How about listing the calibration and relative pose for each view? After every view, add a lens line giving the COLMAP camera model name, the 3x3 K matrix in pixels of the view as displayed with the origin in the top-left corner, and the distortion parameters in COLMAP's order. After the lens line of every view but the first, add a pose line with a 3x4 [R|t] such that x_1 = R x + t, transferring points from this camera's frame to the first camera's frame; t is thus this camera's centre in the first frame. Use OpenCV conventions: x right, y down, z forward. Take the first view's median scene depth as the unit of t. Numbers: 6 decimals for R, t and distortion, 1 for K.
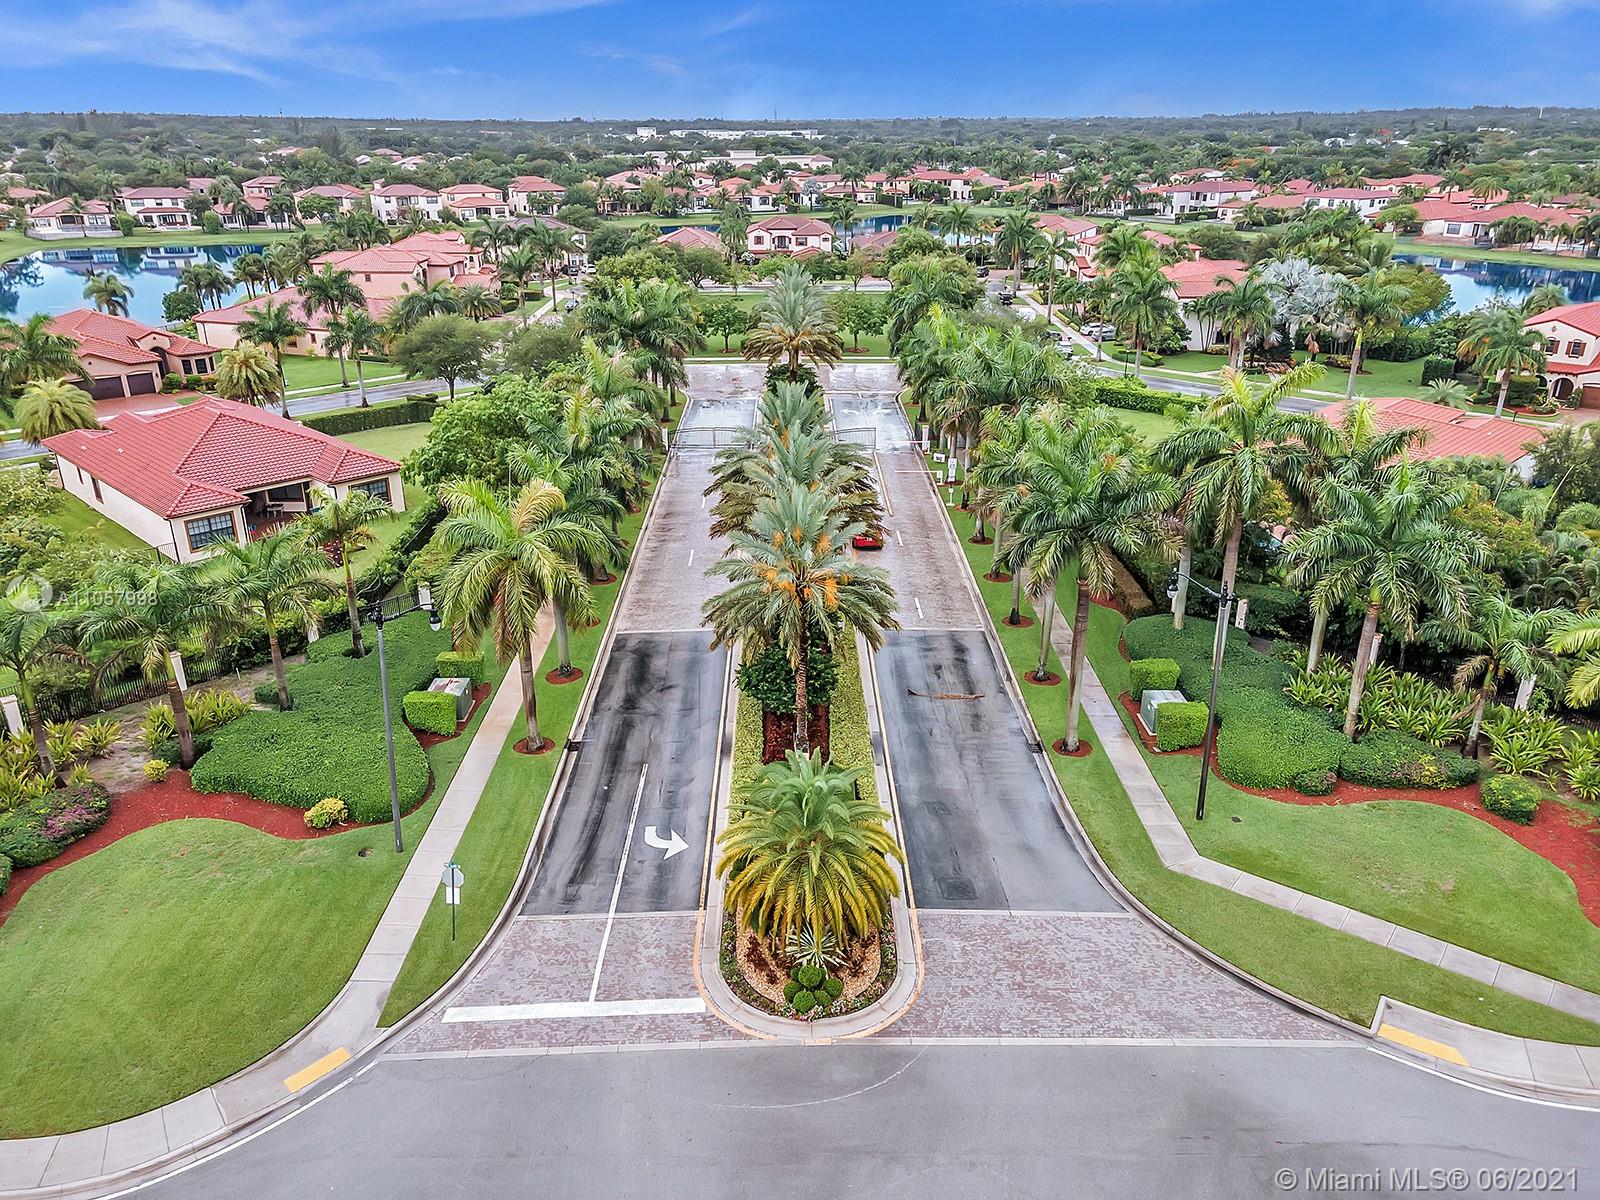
lens RADIAL K [[1166.8, 0, 788.9], [0, 1166.8, 595.5], [0, 0, 1]] dist [0.008913, 0.066728]
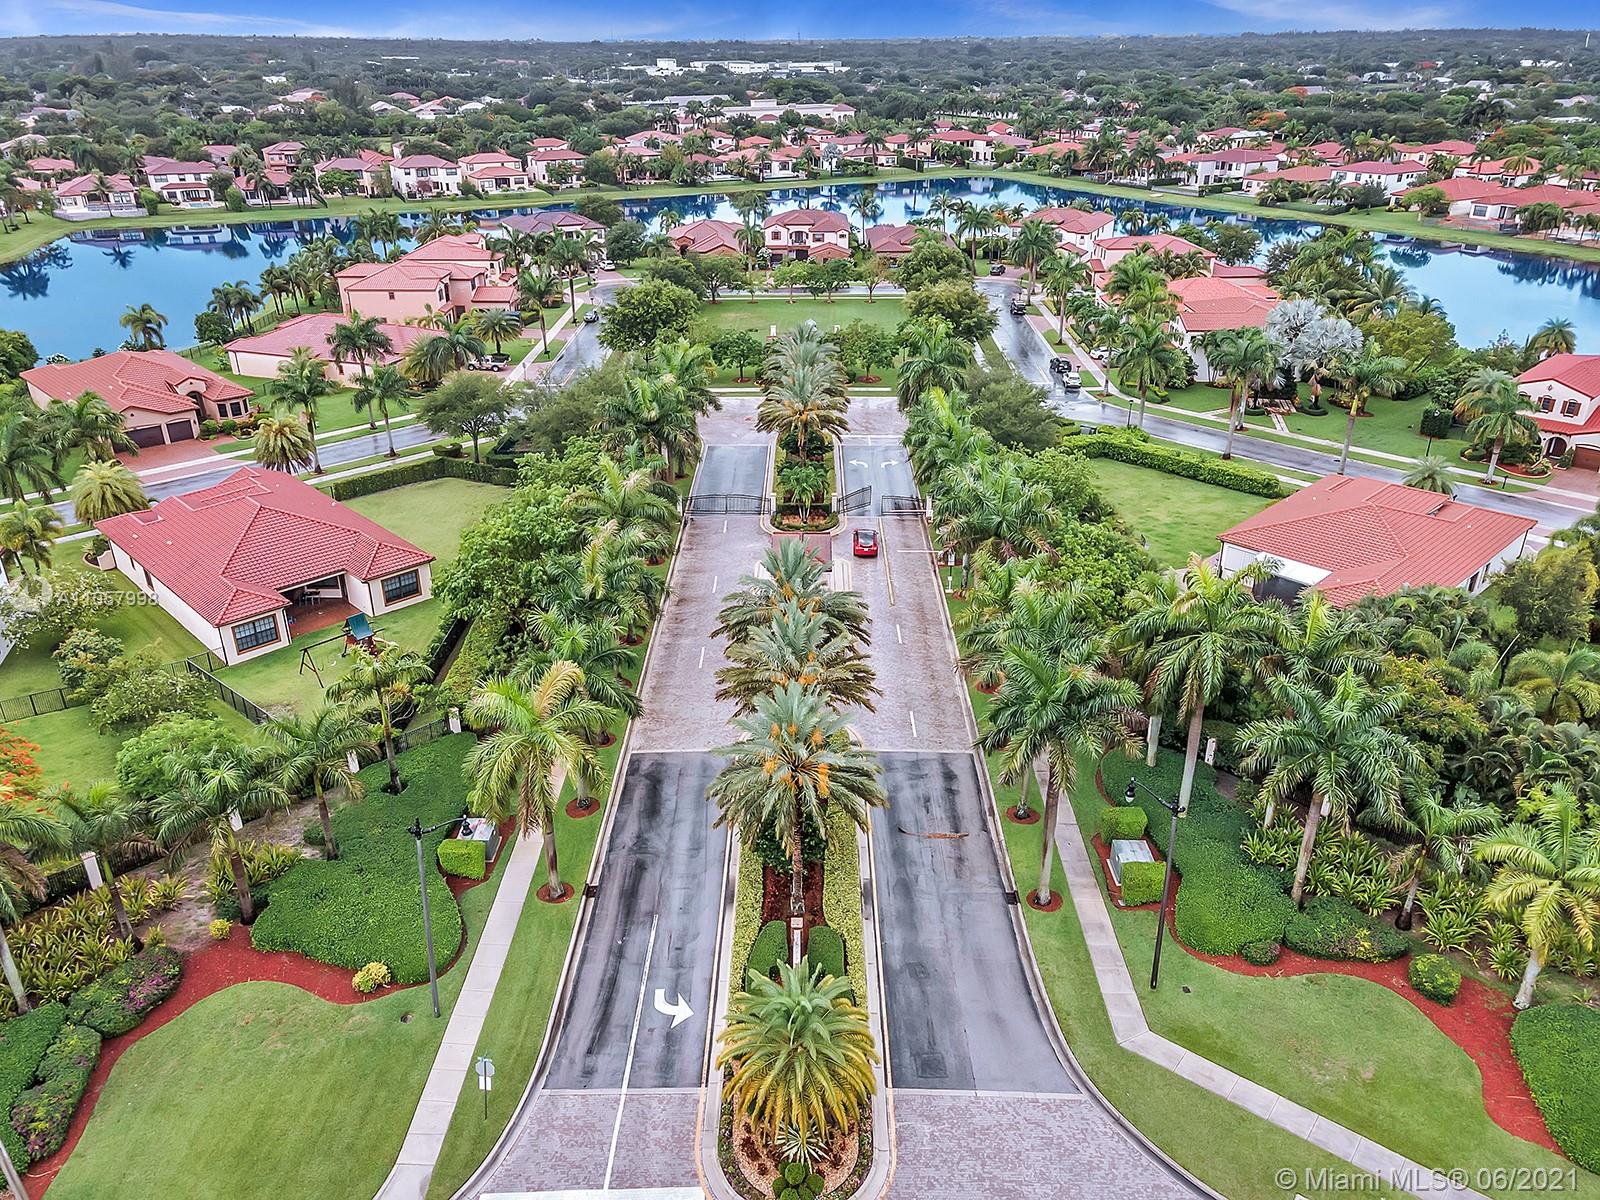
lens RADIAL K [[1166.8, 0, 788.9], [0, 1166.8, 595.5], [0, 0, 1]] dist [0.008913, 0.066728]
pose [[0.999821, 0.005792, -0.017990, 0.013440], [-0.004740, 0.998306, 0.057985, -0.141139], [0.018295, -0.057889, 0.998155, -0.054634]]
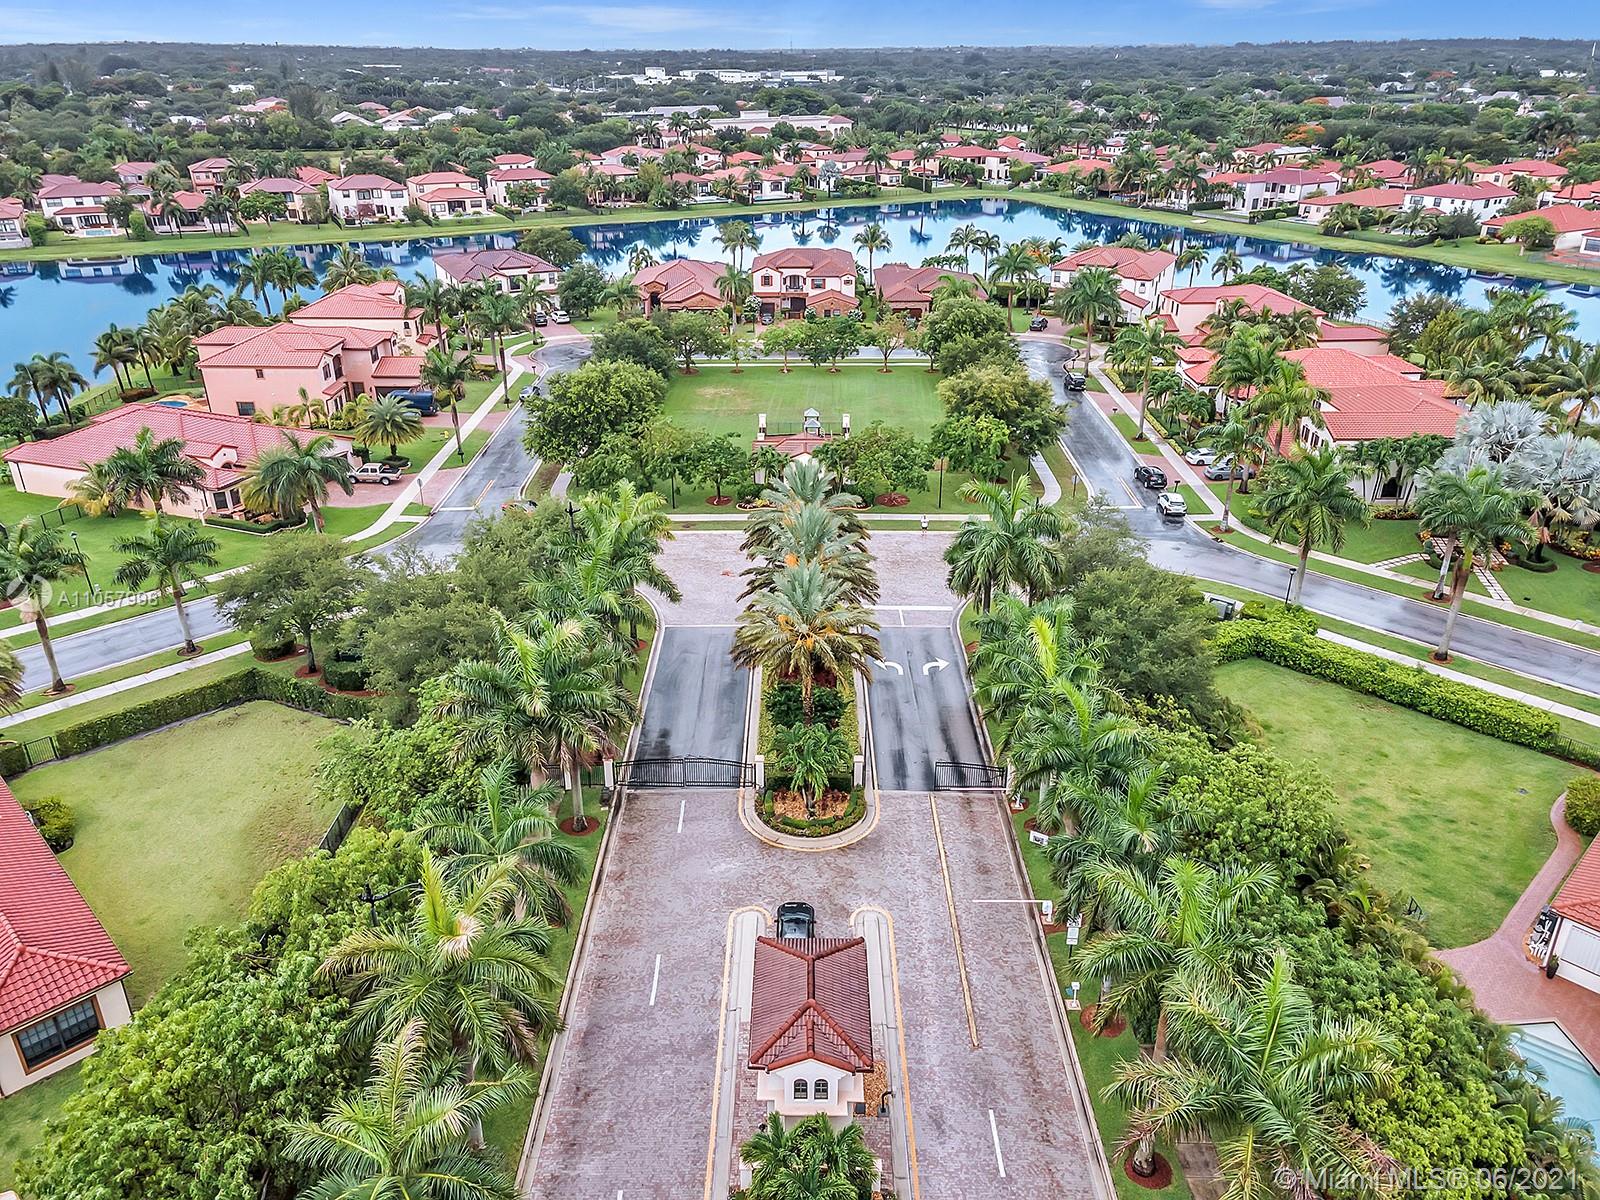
lens RADIAL K [[1166.8, 0, 788.9], [0, 1166.8, 595.5], [0, 0, 1]] dist [0.008913, 0.066728]
pose [[0.999921, 0.004395, -0.011790, 0.001442], [-0.003781, 0.998658, 0.051661, -0.329981], [0.012001, -0.051612, 0.998595, 0.439266]]
